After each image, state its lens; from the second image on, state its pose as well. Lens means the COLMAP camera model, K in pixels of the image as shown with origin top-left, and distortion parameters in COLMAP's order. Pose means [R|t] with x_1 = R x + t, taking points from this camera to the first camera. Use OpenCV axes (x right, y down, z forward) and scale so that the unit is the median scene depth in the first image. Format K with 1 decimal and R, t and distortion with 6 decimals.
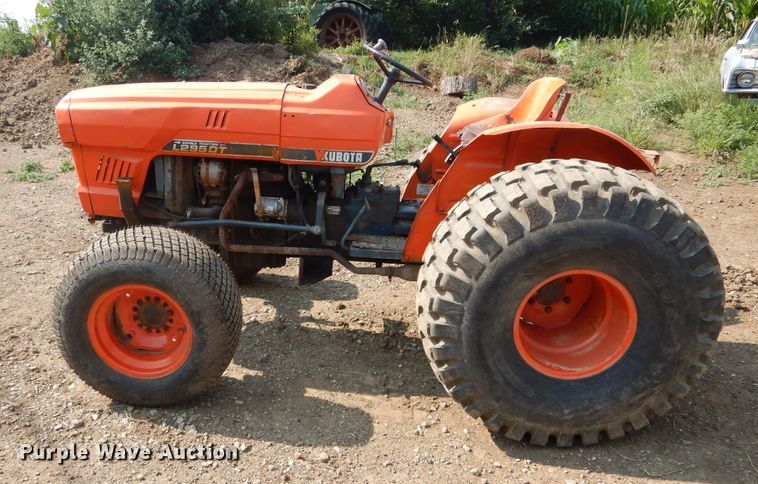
lens RADIAL K [[675.1, 0, 379.0], [0, 675.1, 242.0], [0, 0, 1]] dist [0.014759, 0.002073]
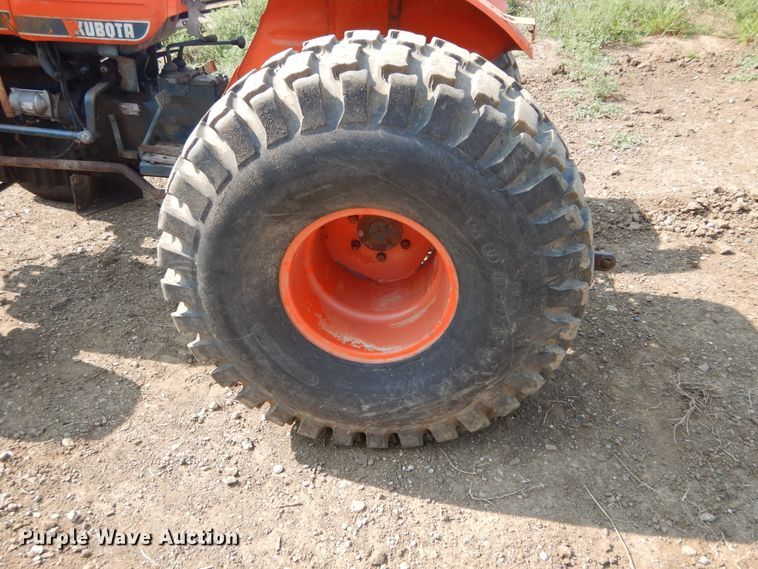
lens RADIAL K [[709.4, 0, 379.0], [0, 709.4, 284.5], [0, 0, 1]] dist [0.013490, 0.001425]
pose [[0.998190, 0.021761, -0.056068, 0.334383], [-0.010360, 0.980524, 0.196127, -0.019795], [0.059244, -0.195191, 0.978974, 0.308218]]
